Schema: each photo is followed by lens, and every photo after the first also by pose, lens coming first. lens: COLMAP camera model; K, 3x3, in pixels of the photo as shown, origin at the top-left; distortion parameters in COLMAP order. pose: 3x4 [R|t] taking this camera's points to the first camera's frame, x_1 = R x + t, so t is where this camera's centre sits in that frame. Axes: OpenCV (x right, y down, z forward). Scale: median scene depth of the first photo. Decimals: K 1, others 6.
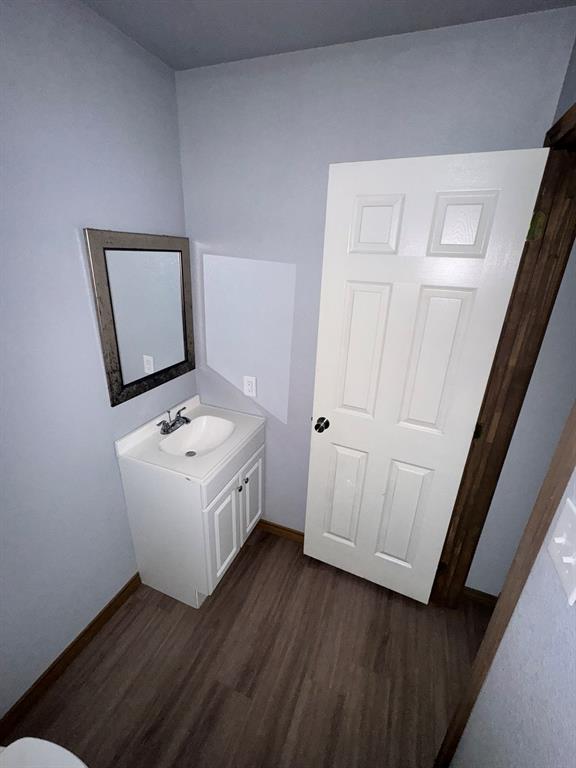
lens RADIAL K [[332.9, 0, 286.0], [0, 332.9, 382.5], [0, 0, 1]] dist [-0.003438, -0.000466]
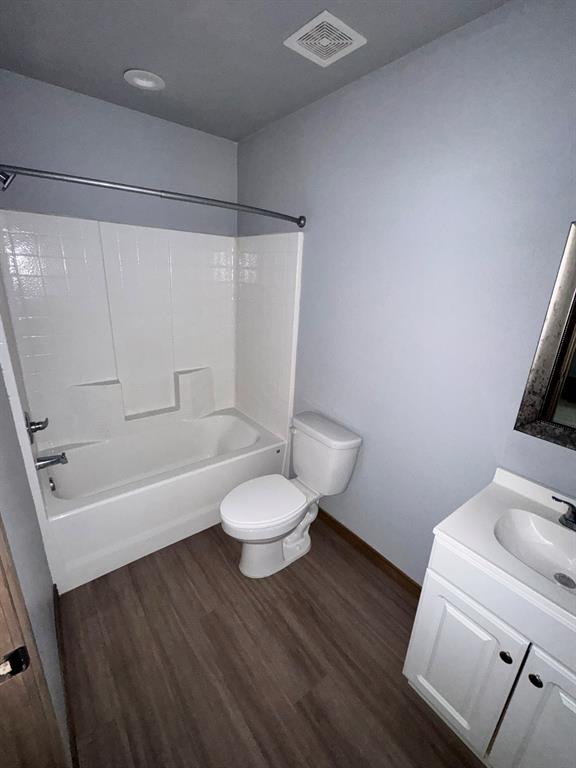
lens RADIAL K [[332.9, 0, 287.1], [0, 332.9, 383.7], [0, 0, 1]] dist [-0.003438, -0.000466]
pose [[-0.508961, 0.217691, -0.832808, 0.456907], [-0.359238, 0.825495, 0.435323, -0.184766], [0.782245, 0.520739, -0.341942, 0.772895]]
